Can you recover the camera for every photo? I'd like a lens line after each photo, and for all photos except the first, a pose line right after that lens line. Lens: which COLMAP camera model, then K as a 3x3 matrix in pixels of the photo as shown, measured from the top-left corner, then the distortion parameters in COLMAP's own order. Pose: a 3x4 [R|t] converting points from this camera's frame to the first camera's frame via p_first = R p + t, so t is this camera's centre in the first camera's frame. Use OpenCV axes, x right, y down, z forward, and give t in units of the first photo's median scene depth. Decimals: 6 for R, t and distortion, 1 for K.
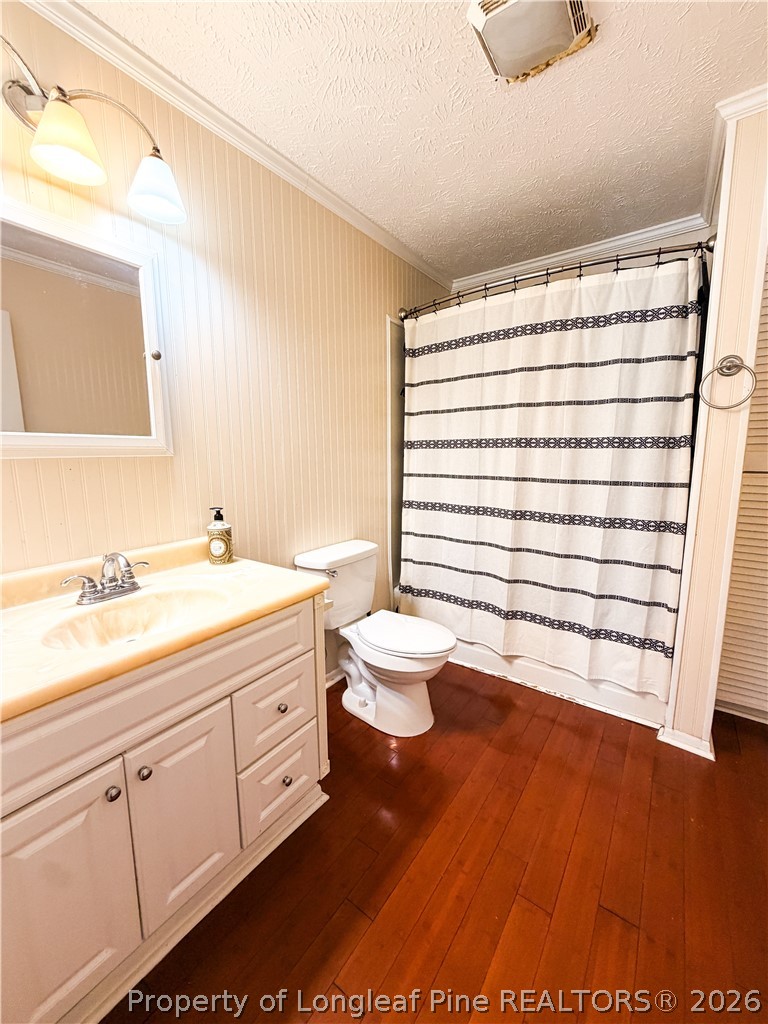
lens RADIAL K [[414.3, 0, 393.5], [0, 414.3, 509.1], [0, 0, 1]] dist [0.002744, -0.000191]
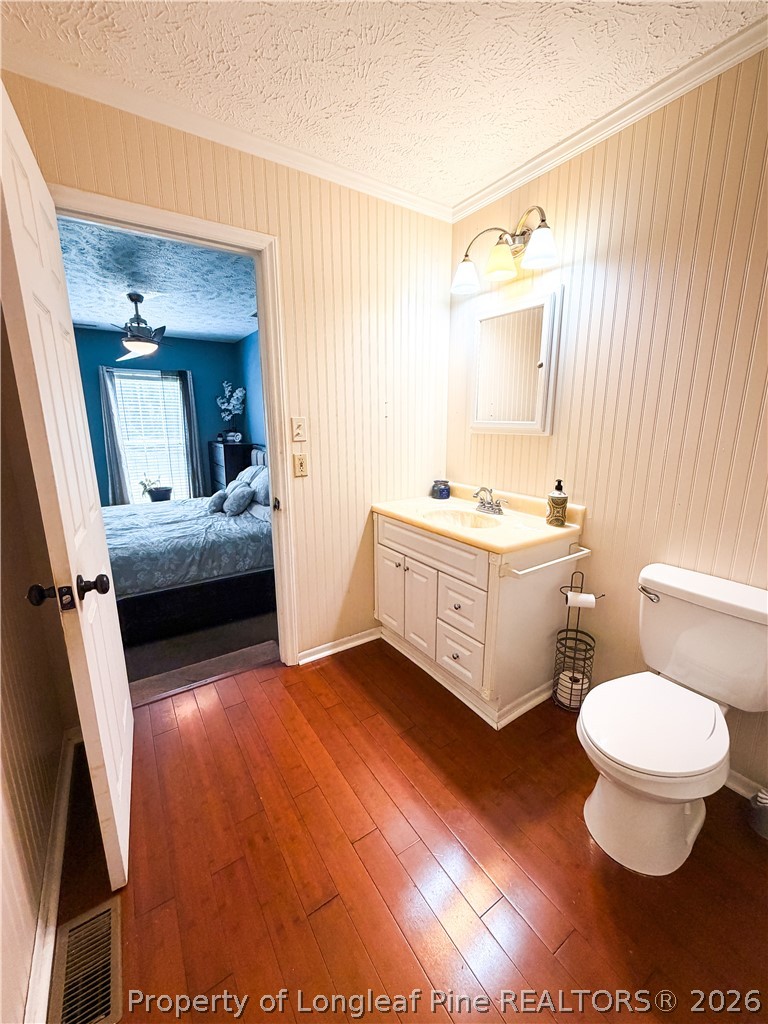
lens RADIAL K [[414.3, 0, 386.1], [0, 414.3, 508.8], [0, 0, 1]] dist [0.002744, -0.000191]
pose [[-0.368197, 0.205487, -0.906756, 1.183343], [-0.131181, 0.954033, 0.269468, -0.242762], [0.920447, 0.218167, -0.324316, 1.244587]]
